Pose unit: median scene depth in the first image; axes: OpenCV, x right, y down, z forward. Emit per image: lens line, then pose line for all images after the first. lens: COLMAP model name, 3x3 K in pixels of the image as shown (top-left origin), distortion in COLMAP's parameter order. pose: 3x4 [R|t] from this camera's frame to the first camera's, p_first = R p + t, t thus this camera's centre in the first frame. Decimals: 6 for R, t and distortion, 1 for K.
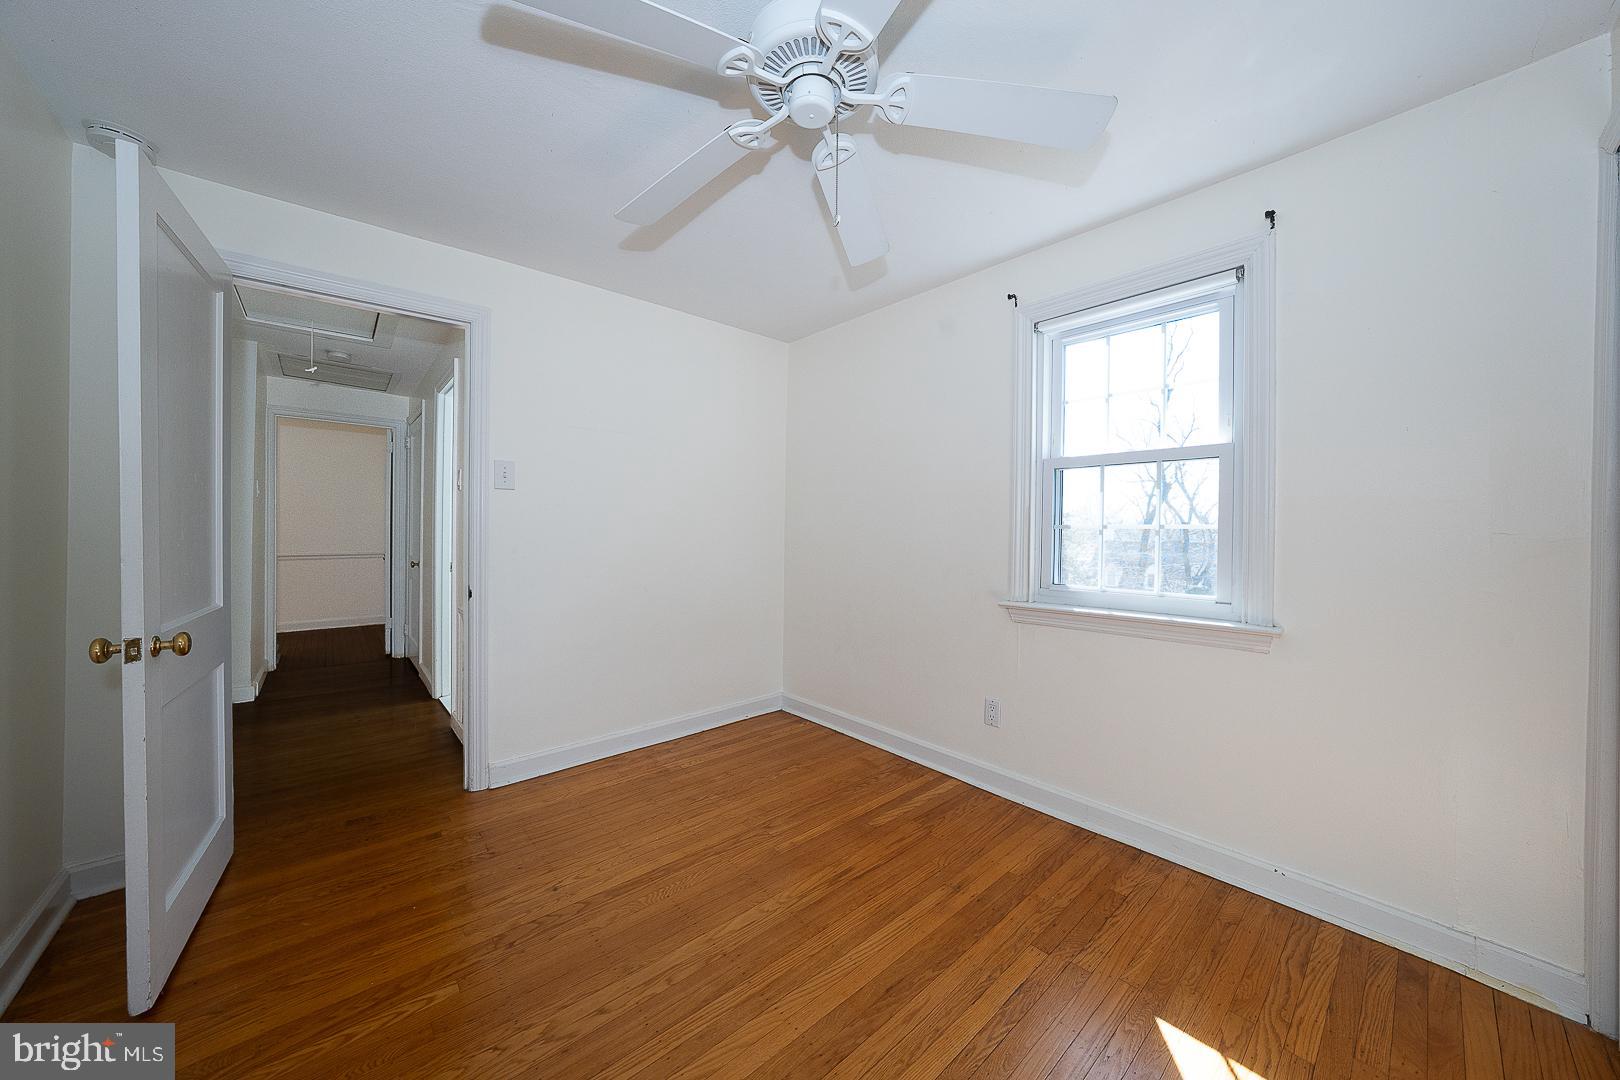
lens RADIAL K [[560.0, 0, 813.8], [0, 560.0, 536.3], [0, 0, 1]] dist [-0.014215, 0.000275]
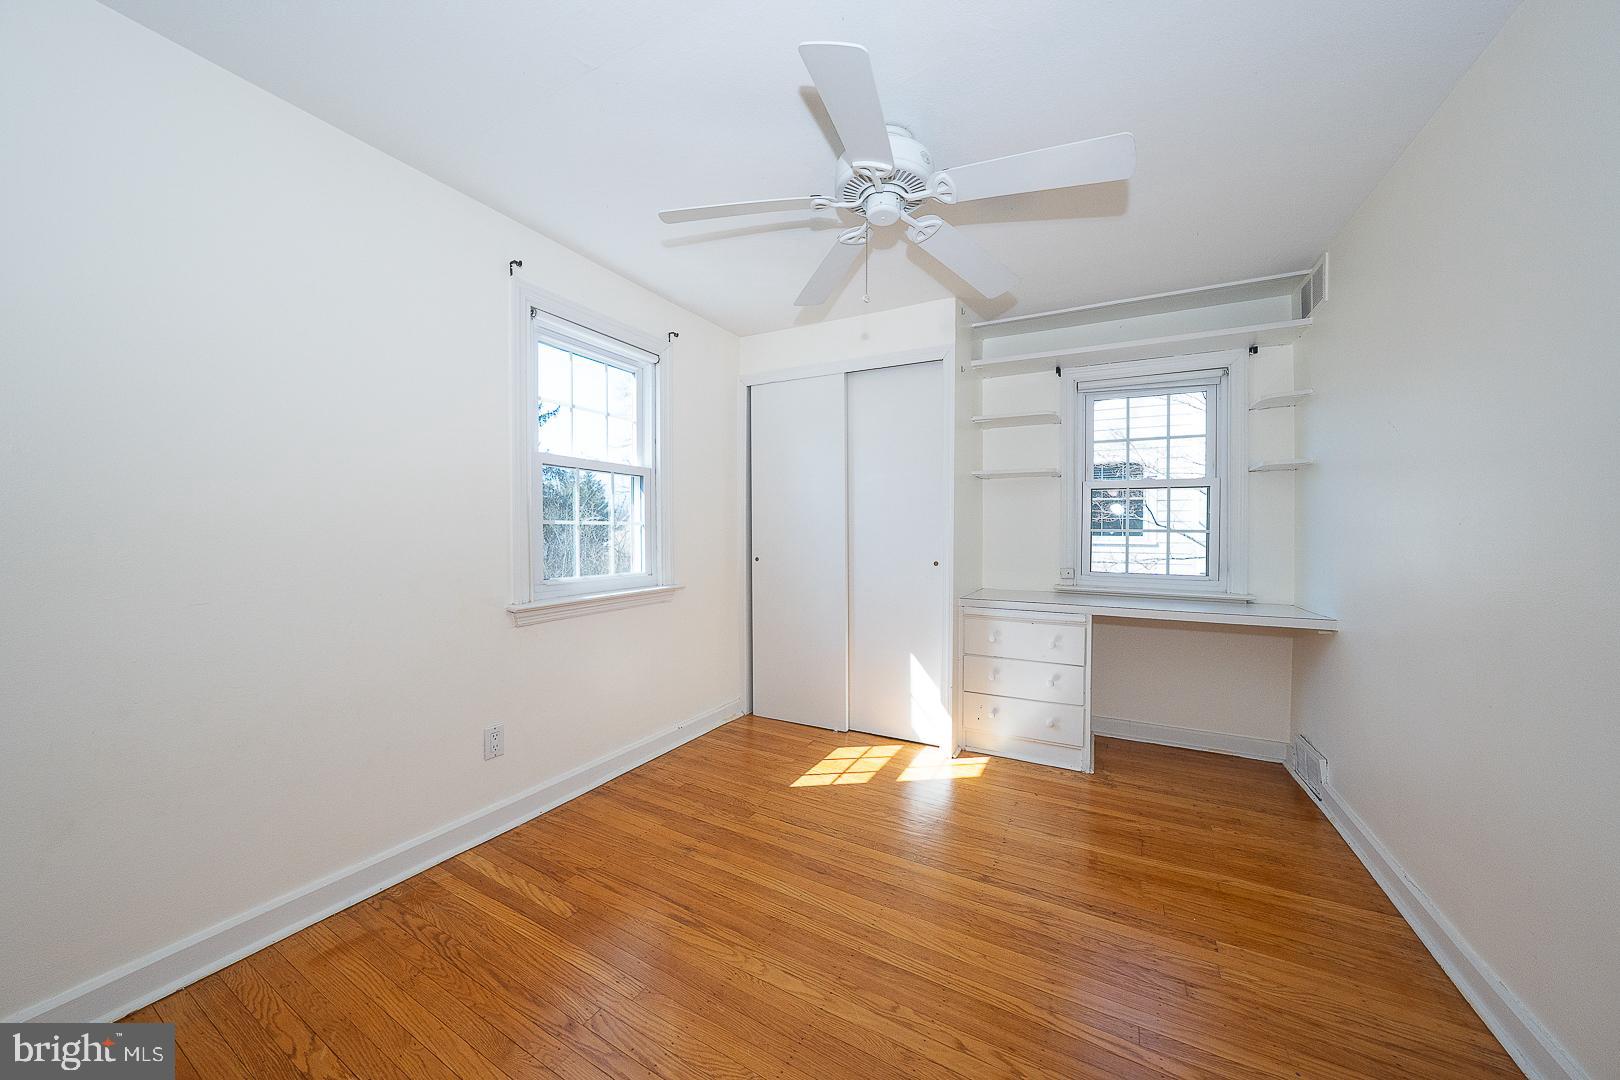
lens RADIAL K [[560.0, 0, 806.6], [0, 560.0, 535.8], [0, 0, 1]] dist [-0.014215, 0.000275]
pose [[-0.339091, -0.017890, 0.940584, -0.860265], [0.000327, 0.999817, 0.019134, -0.015071], [-0.940754, 0.006795, -0.339023, 1.157541]]
